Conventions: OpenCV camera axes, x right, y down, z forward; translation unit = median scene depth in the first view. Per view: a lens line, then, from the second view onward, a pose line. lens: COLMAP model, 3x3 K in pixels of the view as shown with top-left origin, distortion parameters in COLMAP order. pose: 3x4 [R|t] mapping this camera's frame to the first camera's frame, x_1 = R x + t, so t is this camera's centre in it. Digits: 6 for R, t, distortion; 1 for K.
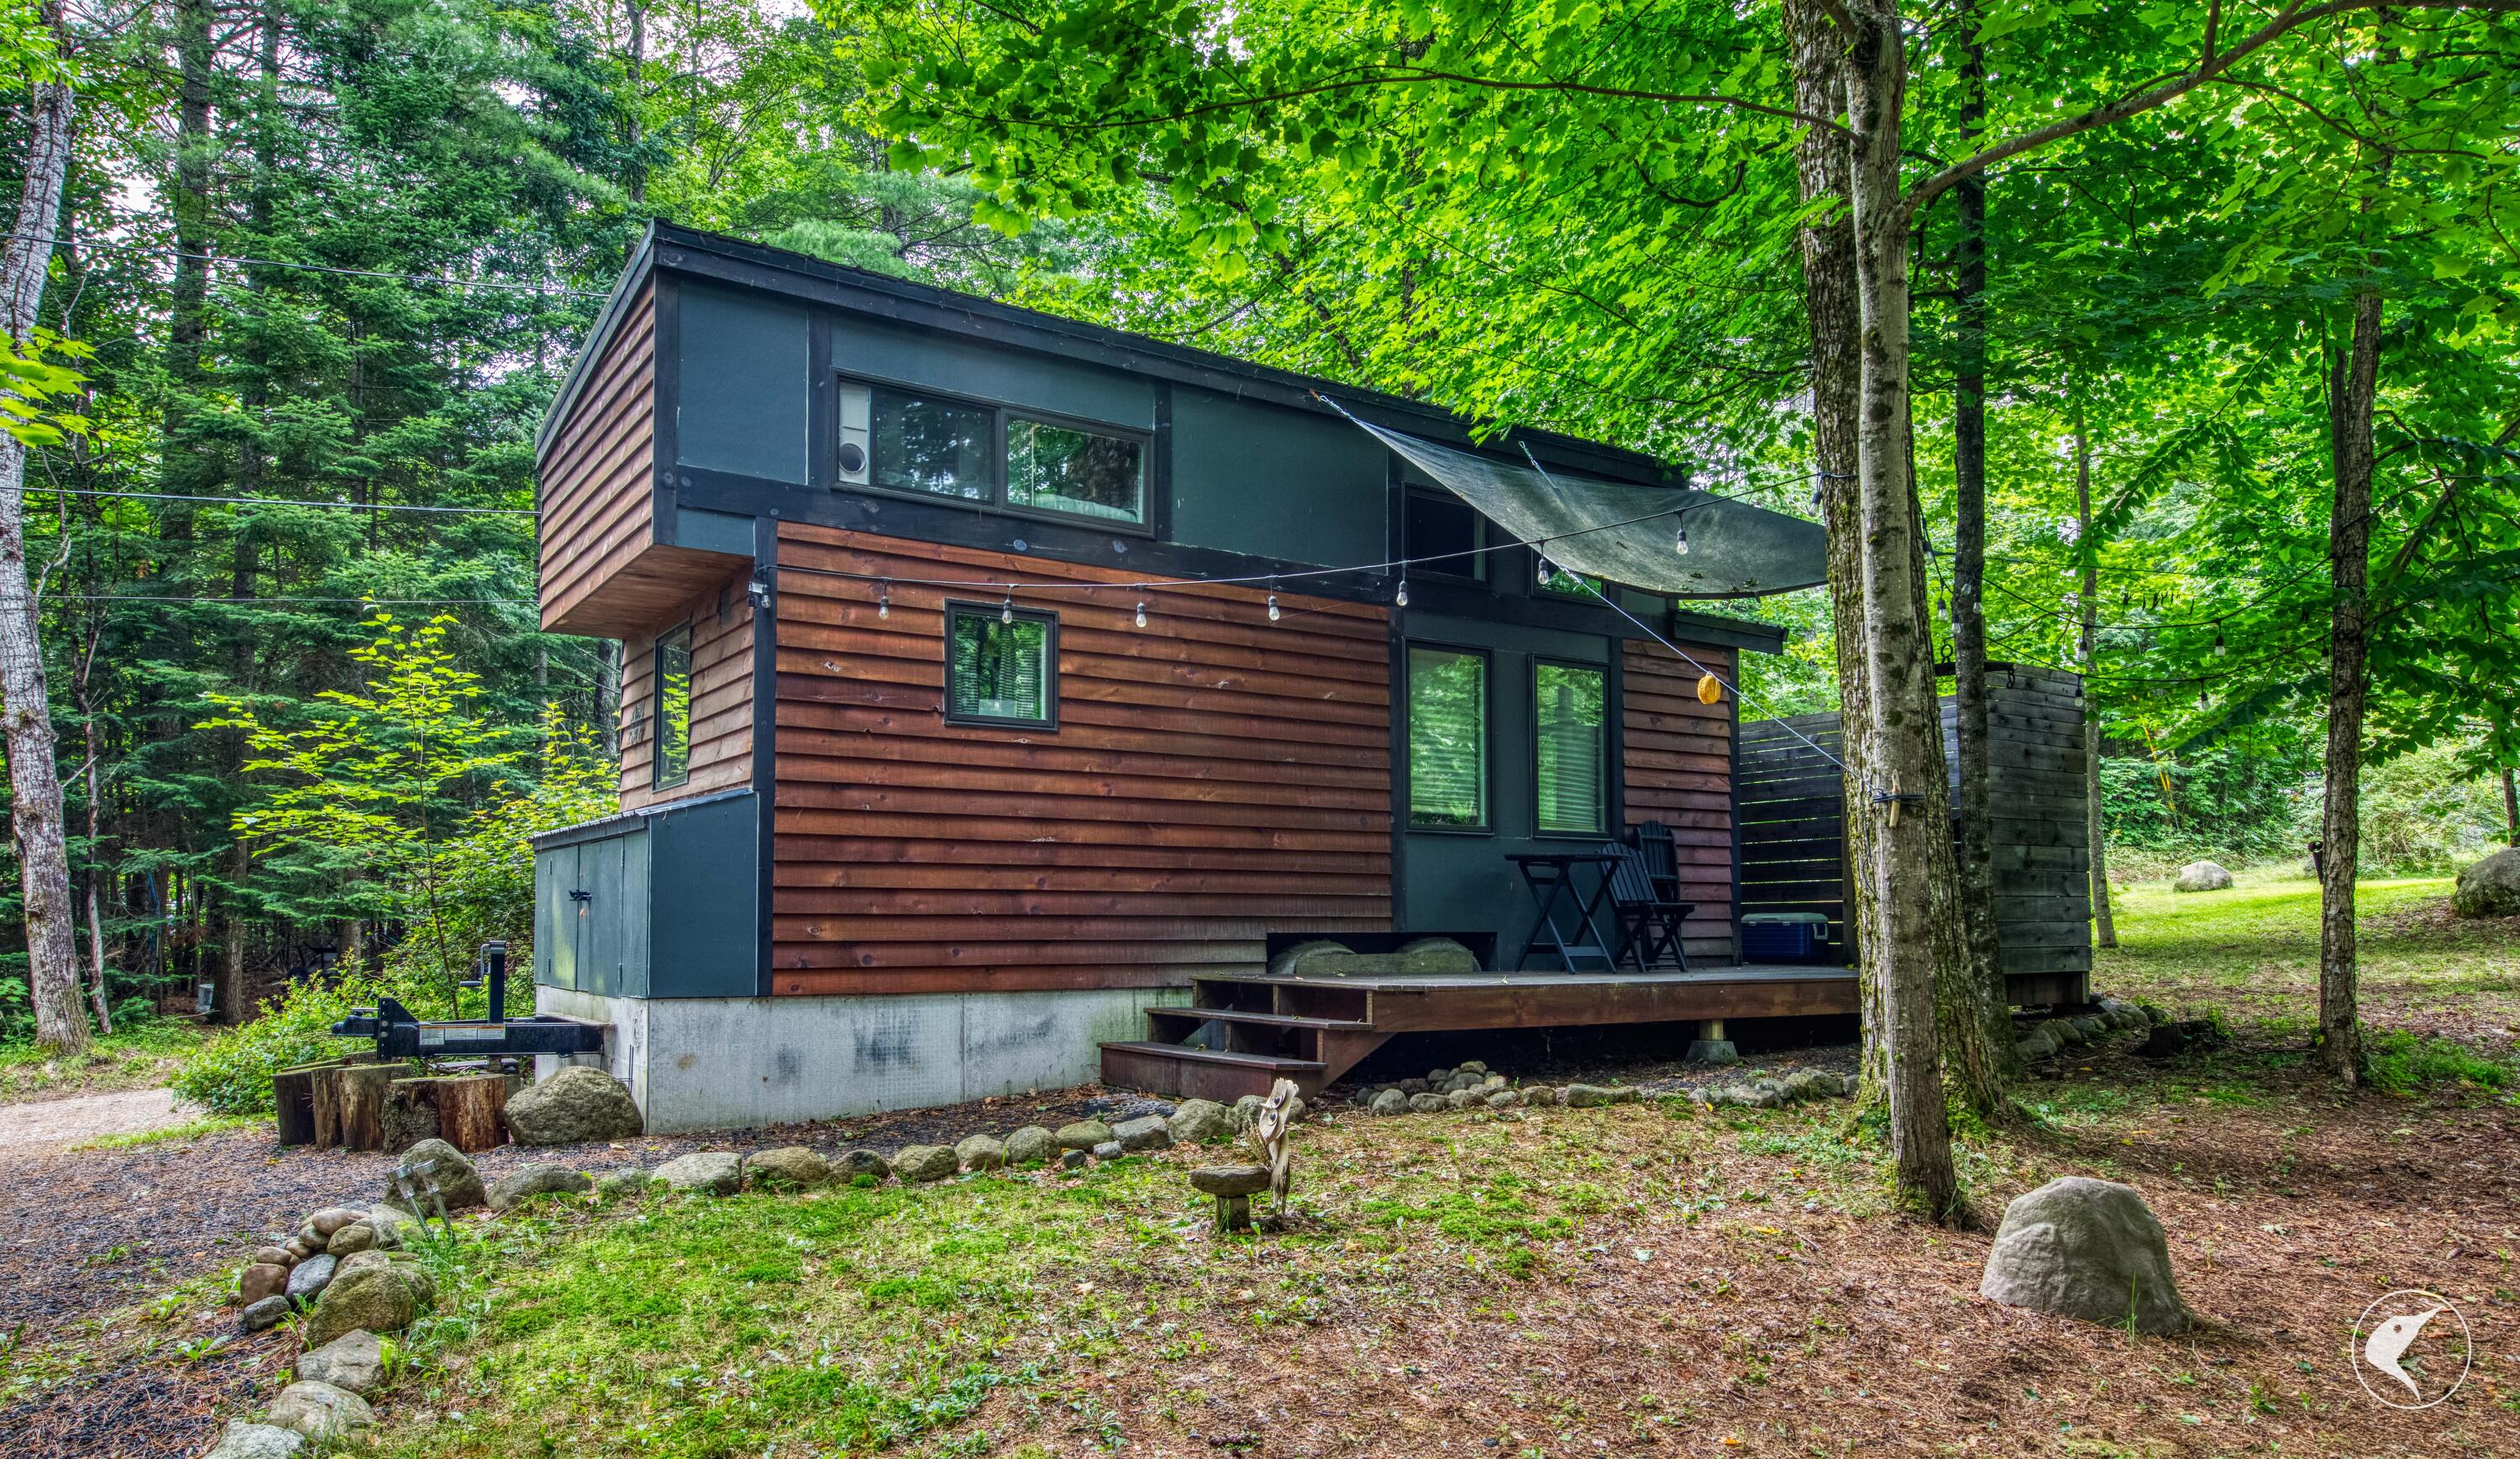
lens RADIAL K [[1605.0, 0, 1260.5], [0, 1605.0, 855.6], [0, 0, 1]] dist [0.003924, 0.002604]
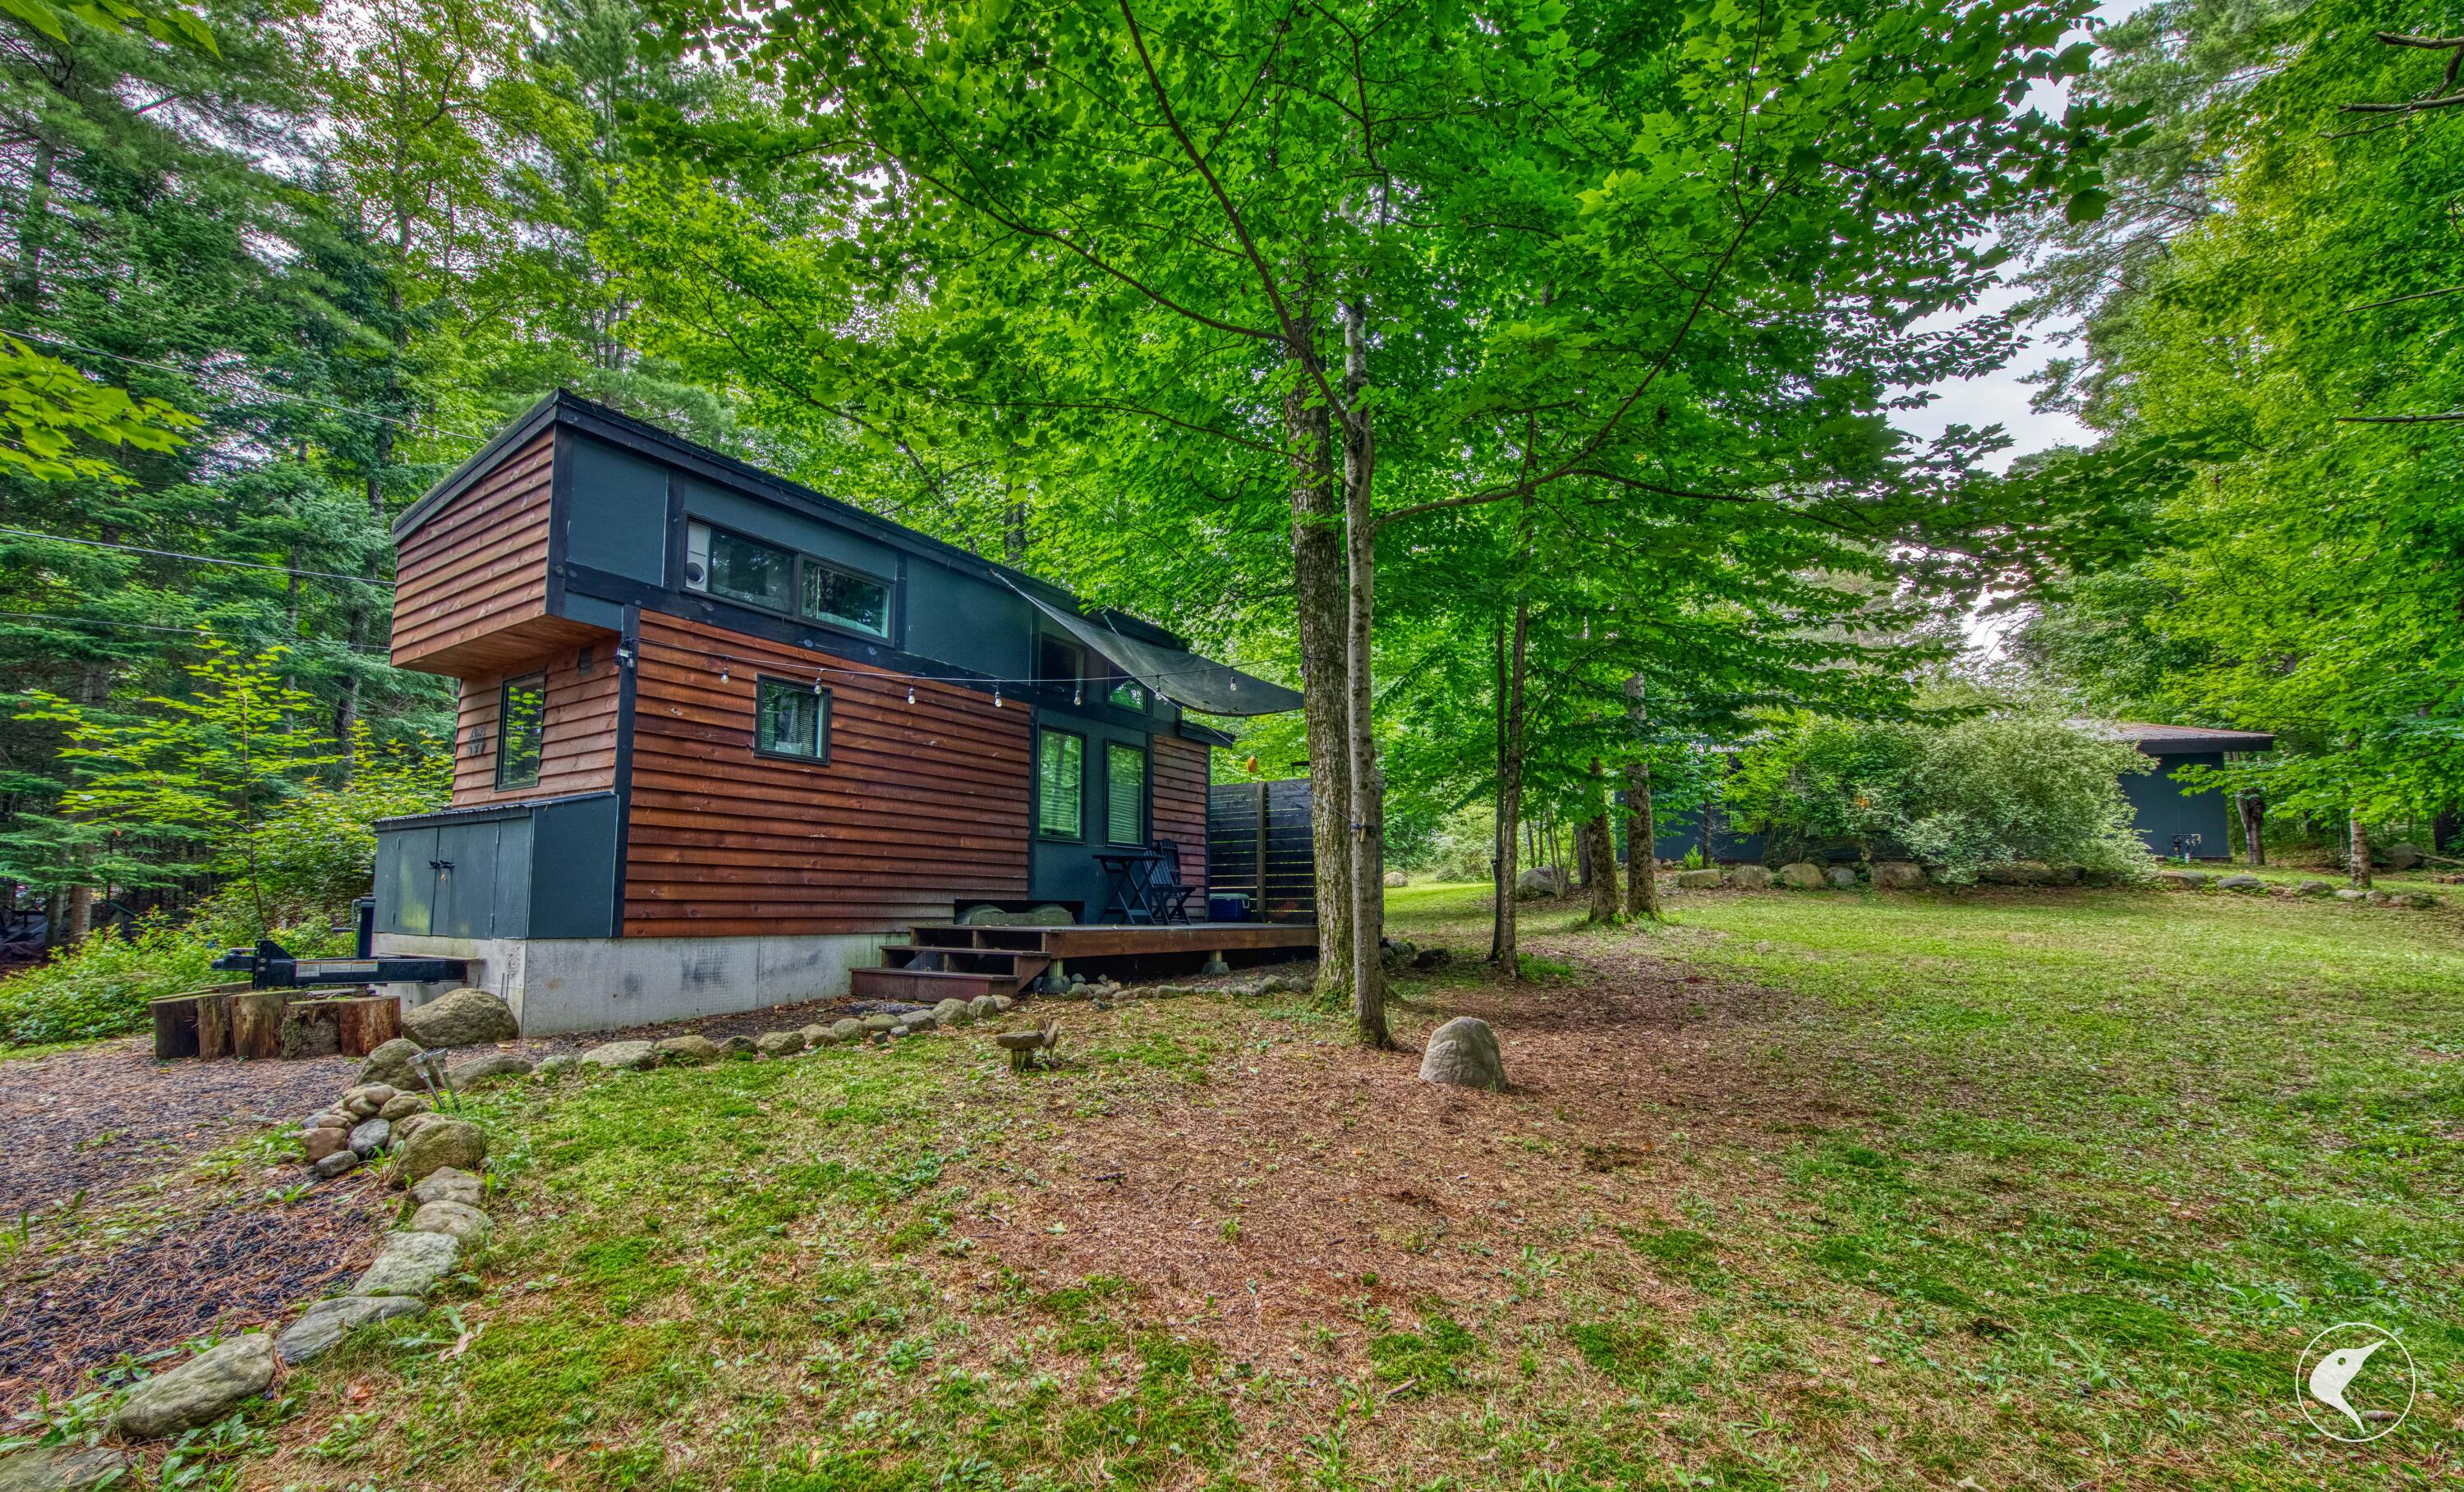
lens RADIAL K [[981.2, 0, 1231.8], [0, 981.2, 828.5], [0, 0, 1]] dist [0.000379, -0.003575]
pose [[0.921888, 0.039347, 0.385454, -0.139927], [-0.025341, 0.998823, -0.041352, 0.012794], [-0.386628, 0.028354, 0.921800, -0.016859]]
